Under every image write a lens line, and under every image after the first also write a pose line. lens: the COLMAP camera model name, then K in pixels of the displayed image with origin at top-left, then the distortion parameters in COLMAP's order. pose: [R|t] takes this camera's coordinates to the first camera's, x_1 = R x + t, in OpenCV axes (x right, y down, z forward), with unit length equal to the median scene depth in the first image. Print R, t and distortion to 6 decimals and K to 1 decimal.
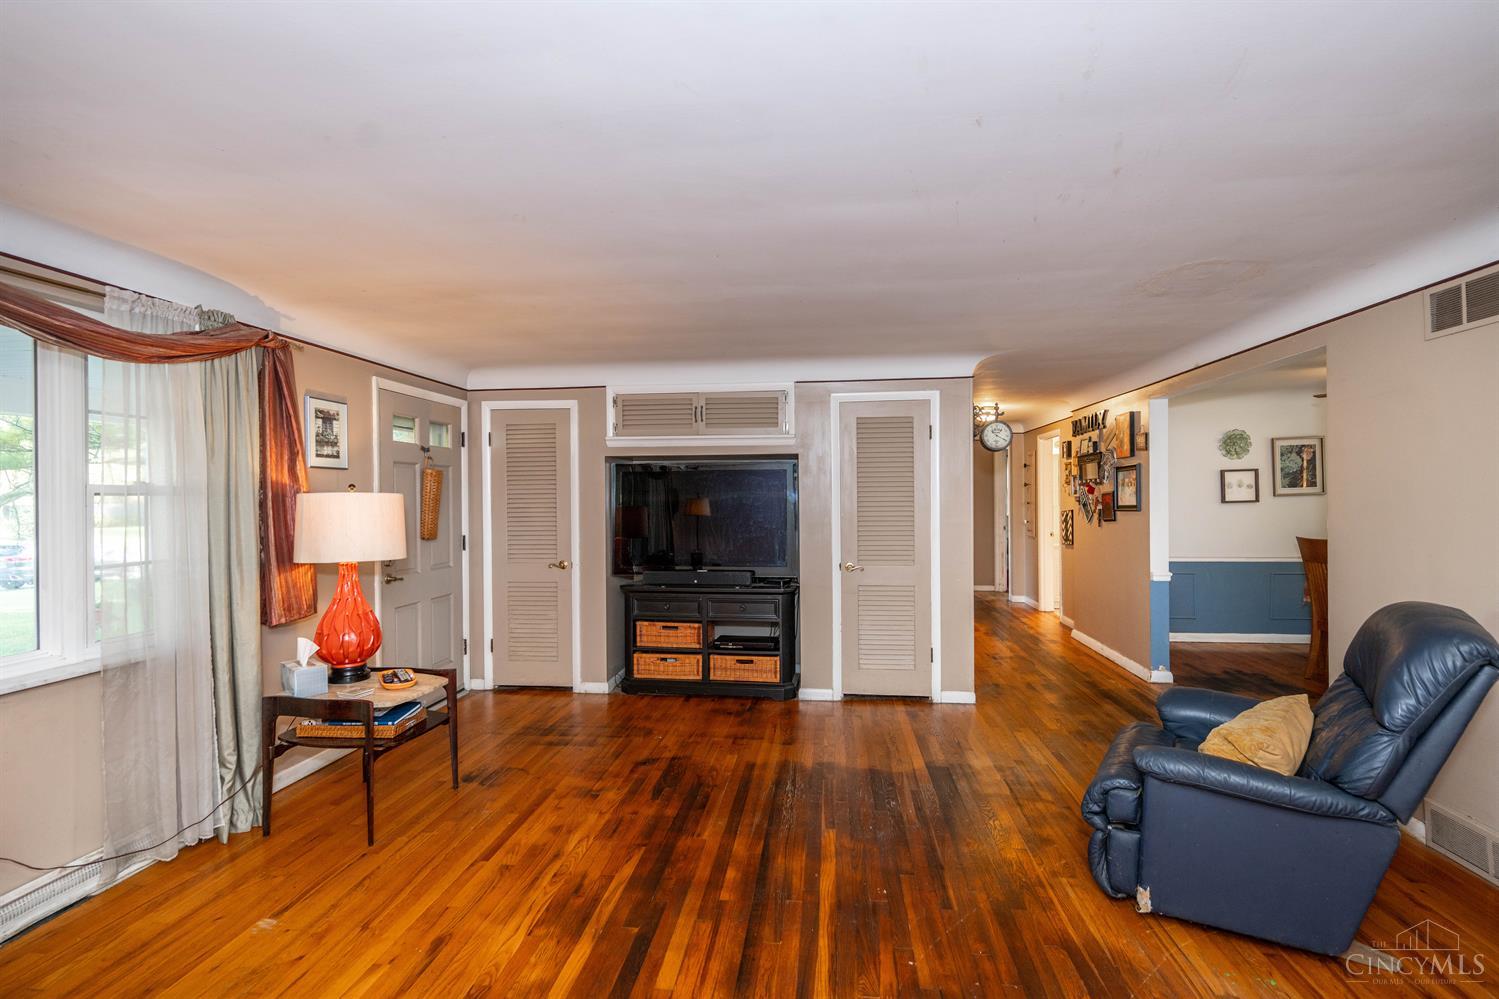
lens RADIAL K [[694.1, 0, 745.3], [0, 694.1, 497.4], [0, 0, 1]] dist [-0.004096, -0.000034]
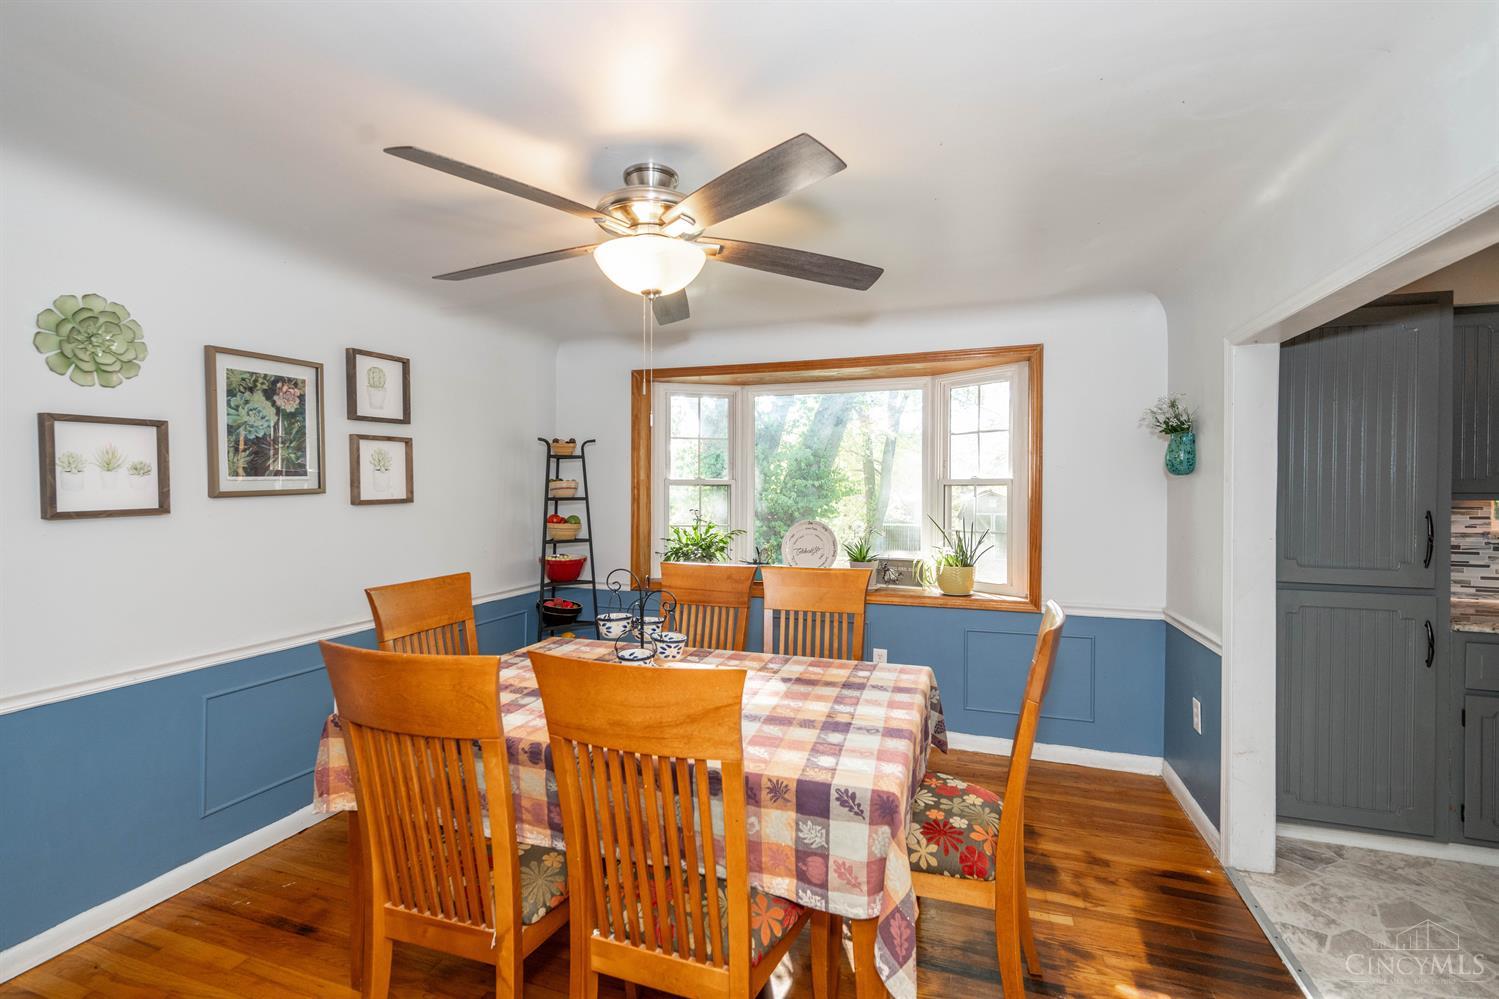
lens RADIAL K [[664.0, 0, 747.2], [0, 664.0, 496.5], [0, 0, 1]] dist [-0.001889, -0.000039]
pose [[0.205467, 0.000353, 0.978664, 0.468646], [-0.002651, 0.999996, 0.000196, -0.002870], [-0.978660, -0.002635, 0.205467, 0.638394]]
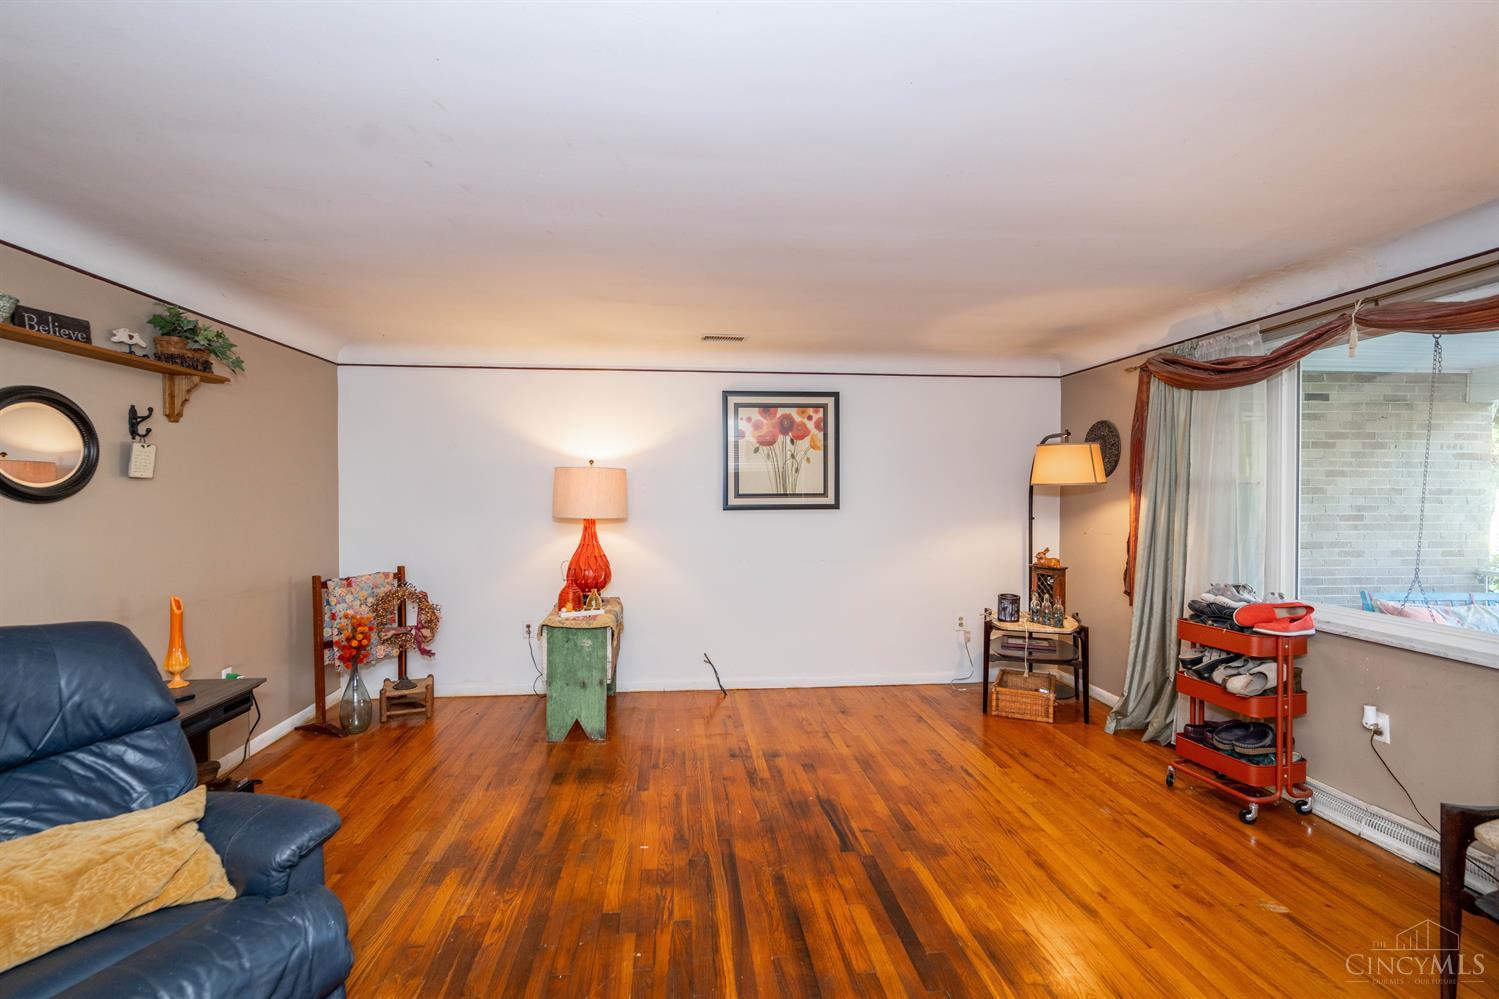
lens RADIAL K [[694.1, 0, 745.3], [0, 694.1, 497.4], [0, 0, 1]] dist [-0.004096, -0.000034]
pose [[-0.975158, 0.009852, -0.221291, 0.098094], [0.007517, 0.999907, 0.011390, 0.001495], [0.221383, 0.009444, -0.975141, 0.645632]]
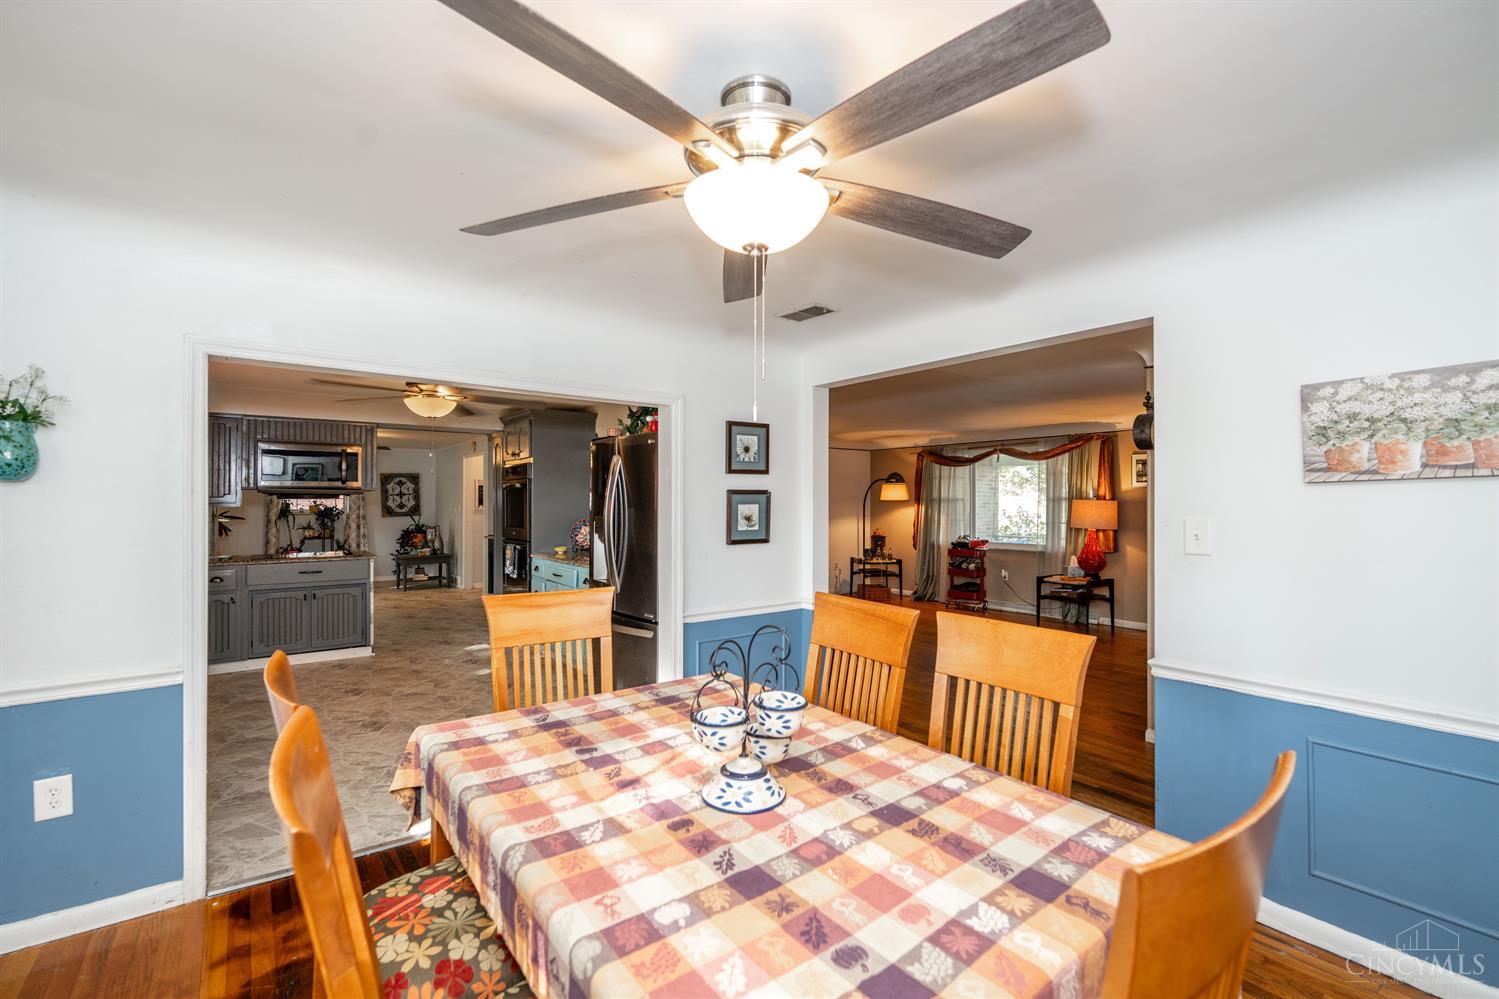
lens RADIAL K [[664.0, 0, 747.2], [0, 664.0, 496.5], [0, 0, 1]] dist [-0.001889, -0.000039]
pose [[-0.718318, 0.001713, -0.695713, 0.938582], [0.002839, 0.999996, -0.000469, -0.008458], [0.695709, -0.002312, -0.718320, 0.918458]]
